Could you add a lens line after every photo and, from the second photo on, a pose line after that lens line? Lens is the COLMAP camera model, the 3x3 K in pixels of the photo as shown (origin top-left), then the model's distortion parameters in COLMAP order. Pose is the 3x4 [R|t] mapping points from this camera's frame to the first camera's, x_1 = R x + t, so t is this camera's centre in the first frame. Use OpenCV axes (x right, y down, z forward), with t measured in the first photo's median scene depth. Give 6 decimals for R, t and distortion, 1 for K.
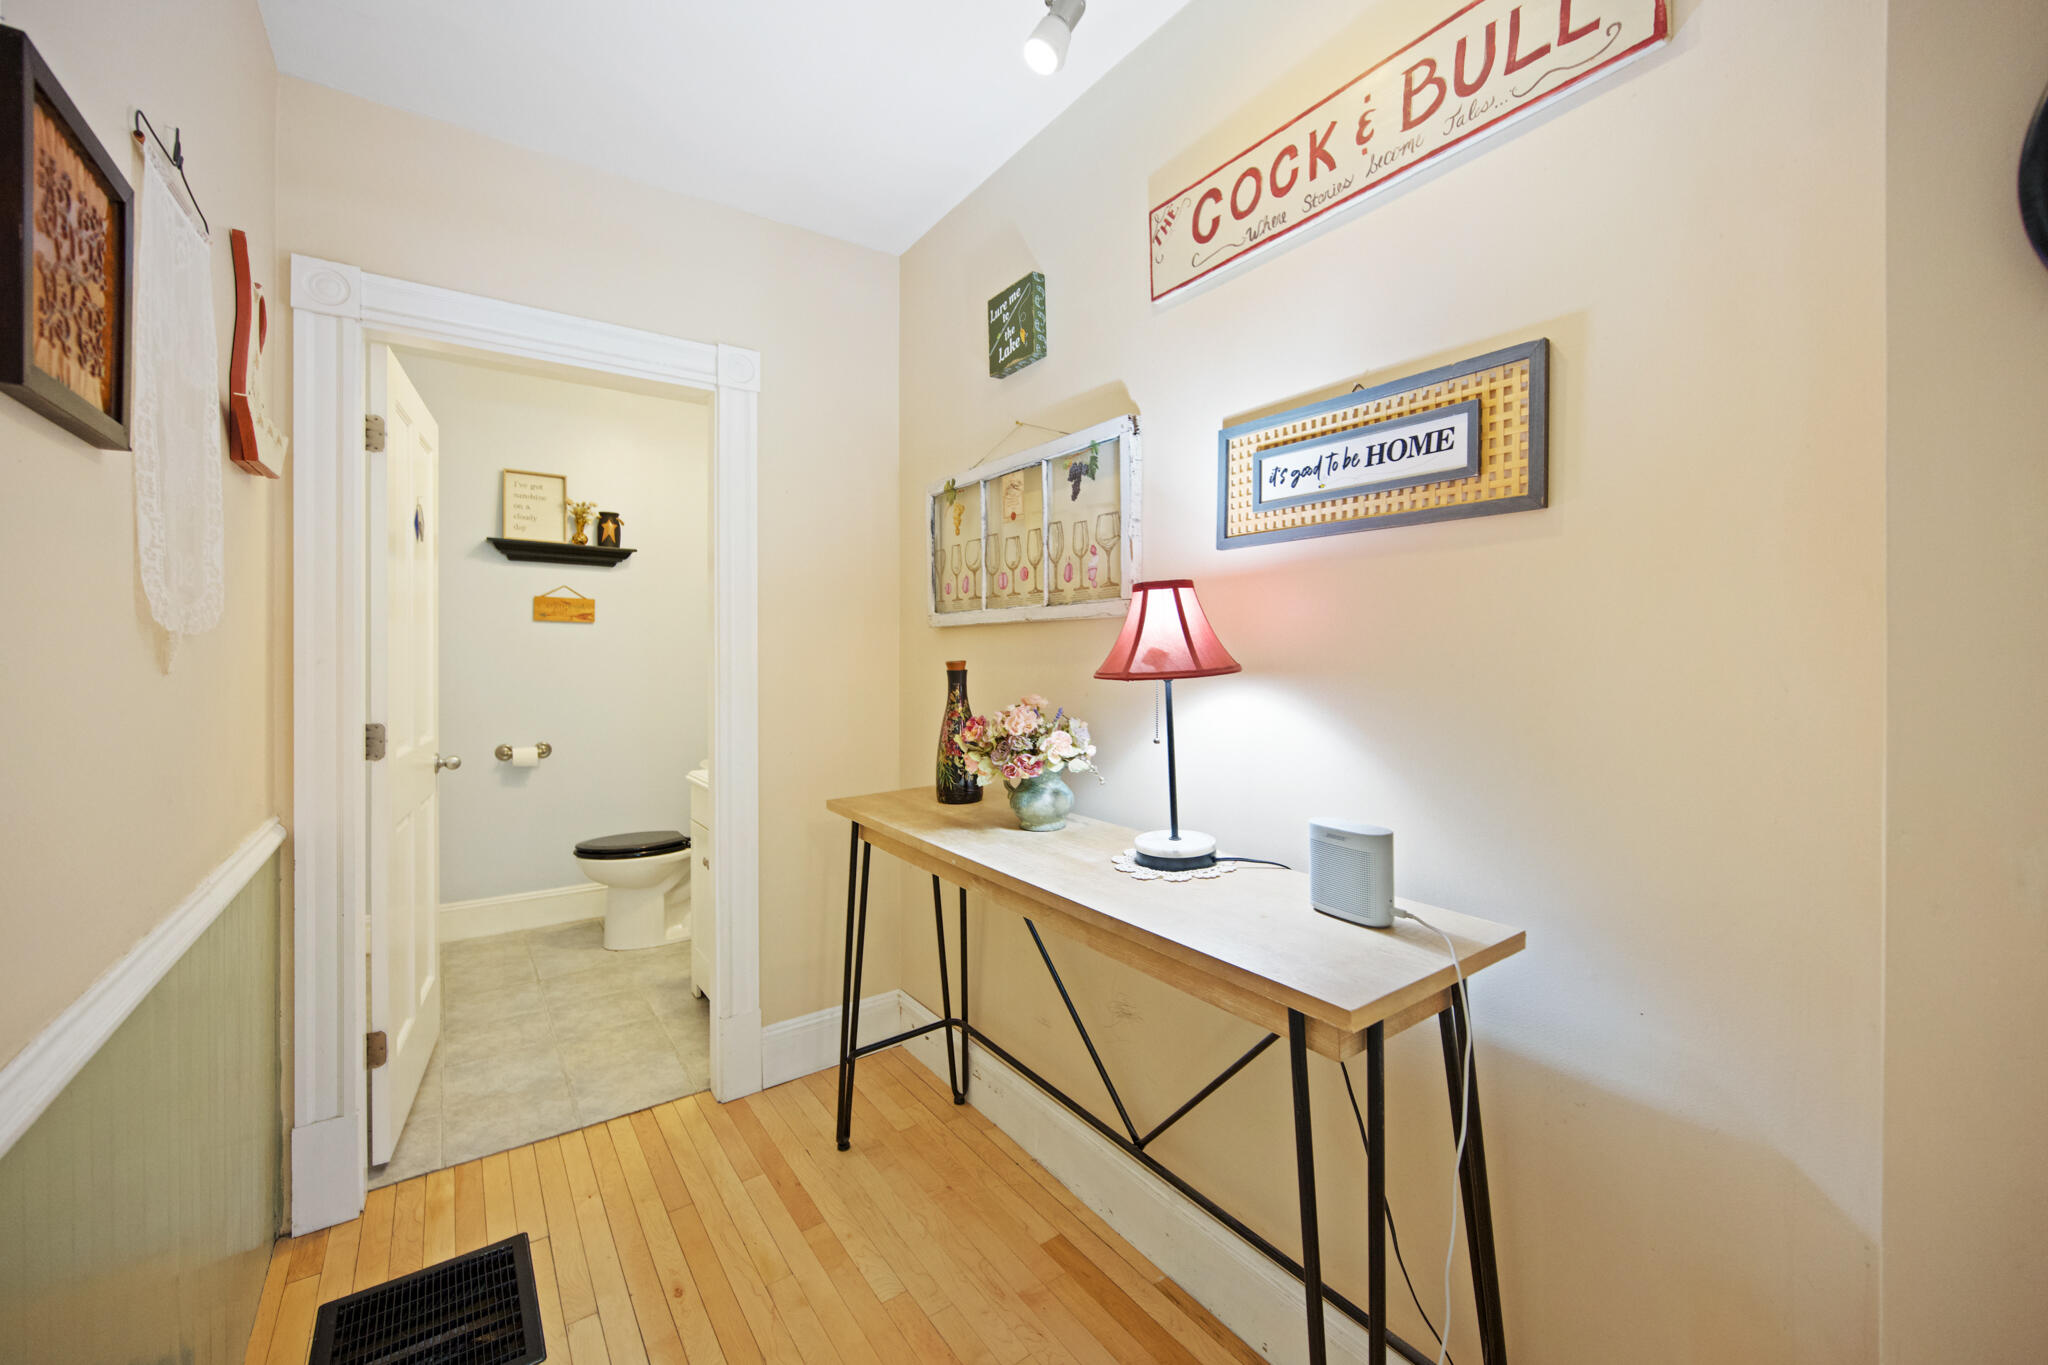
lens RADIAL K [[833.5, 0, 1025.4], [0, 833.5, 651.1], [0, 0, 1]] dist [-0.001718, 0.000112]
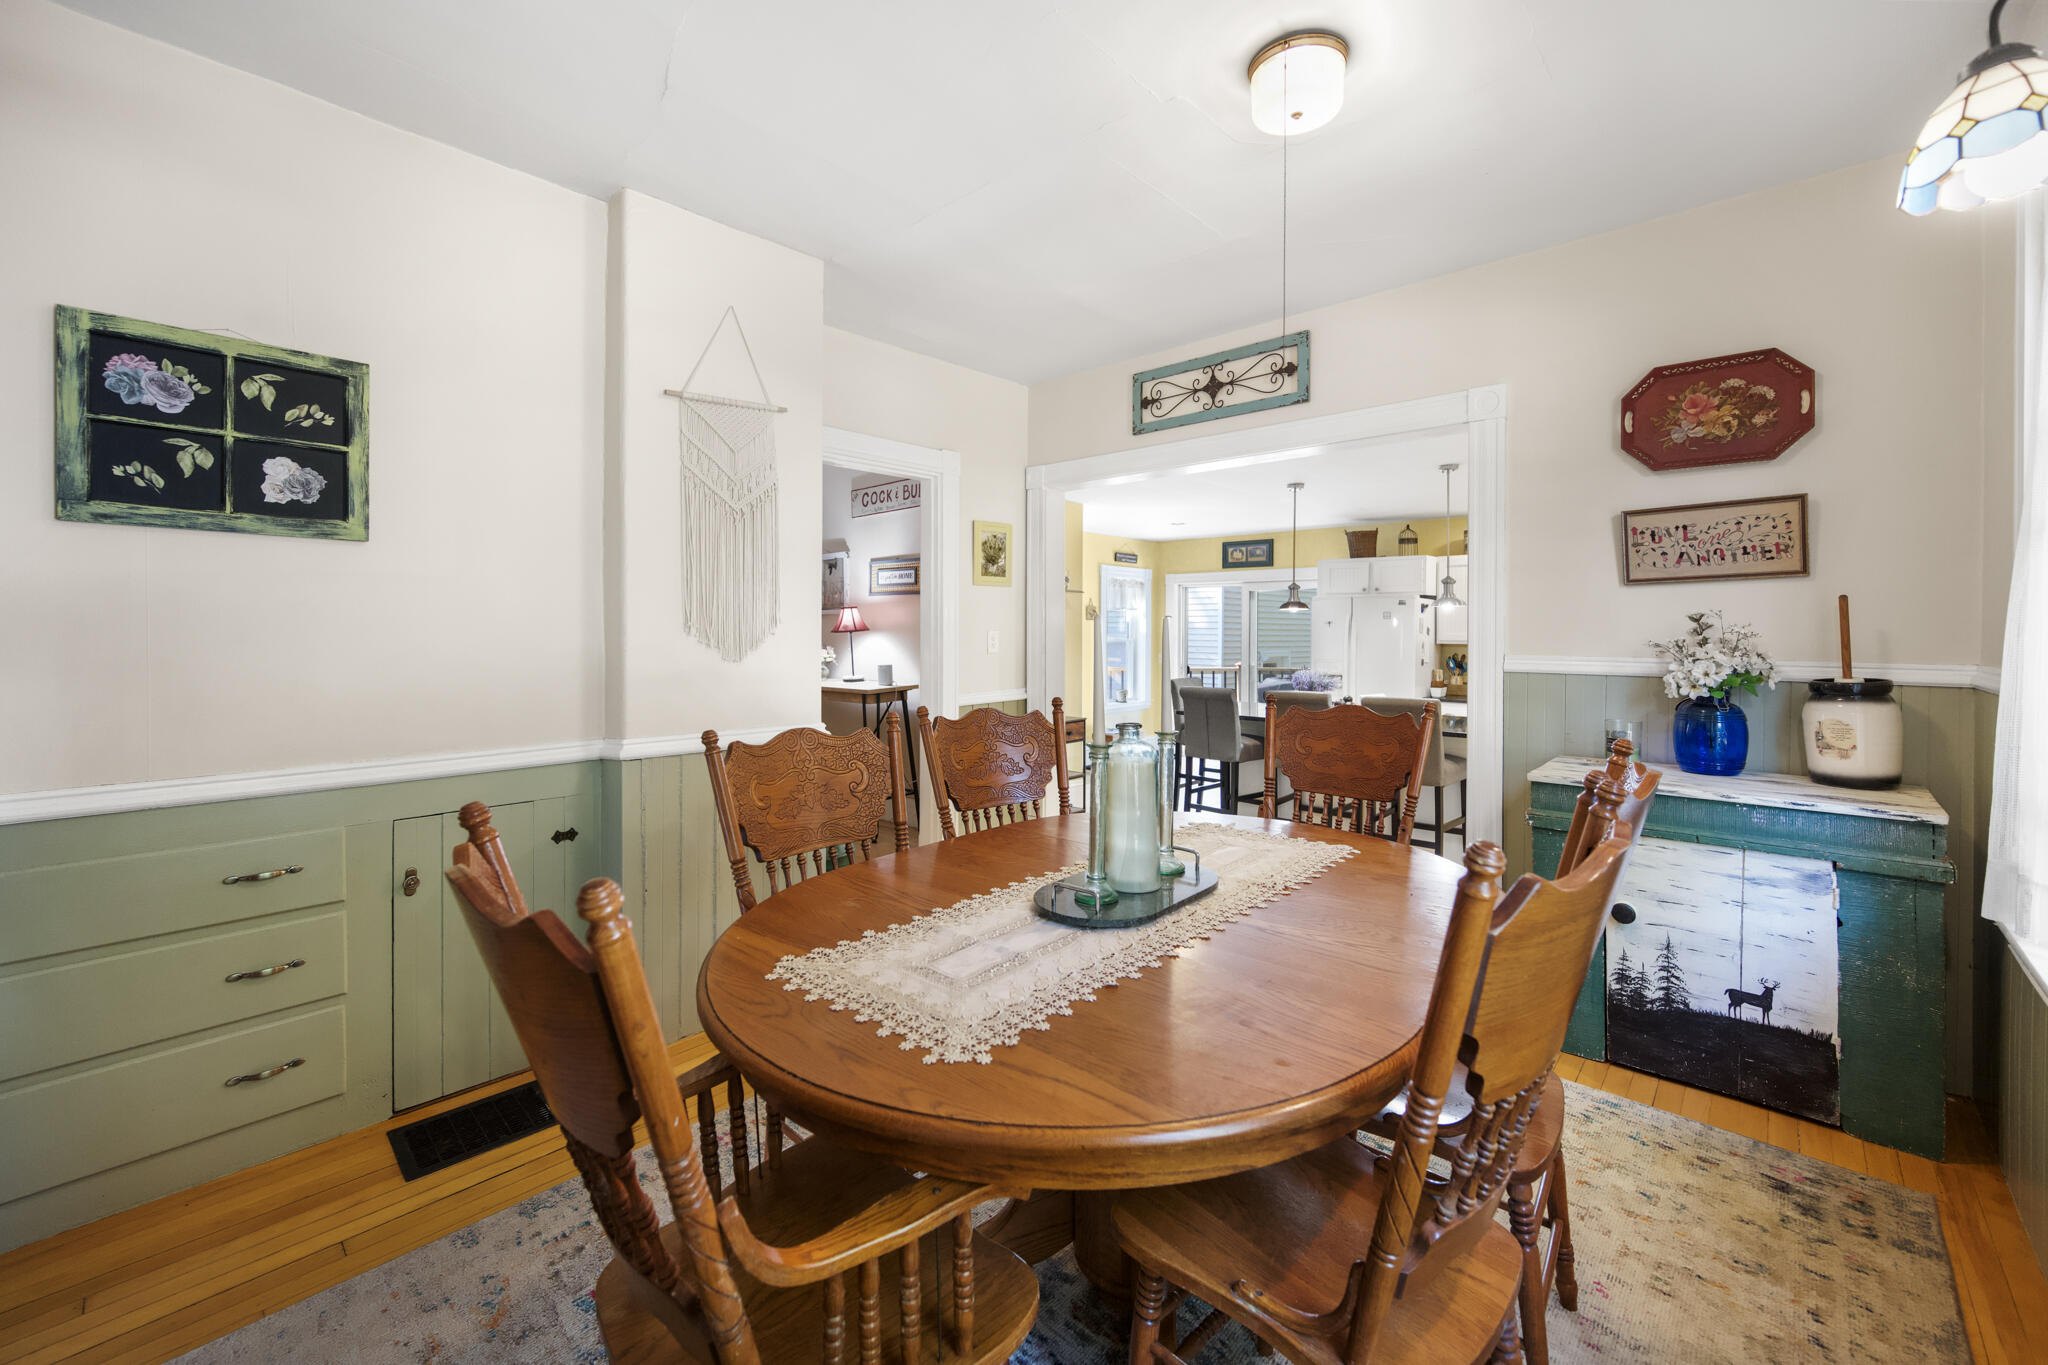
lens RADIAL K [[833.5, 0, 1025.4], [0, 833.5, 651.1], [0, 0, 1]] dist [-0.001718, 0.000112]
pose [[0.974292, 0.000168, 0.225287, 0.096694], [-0.004912, 0.999778, 0.020501, 0.034321], [-0.225233, -0.021080, 0.974077, -2.755971]]
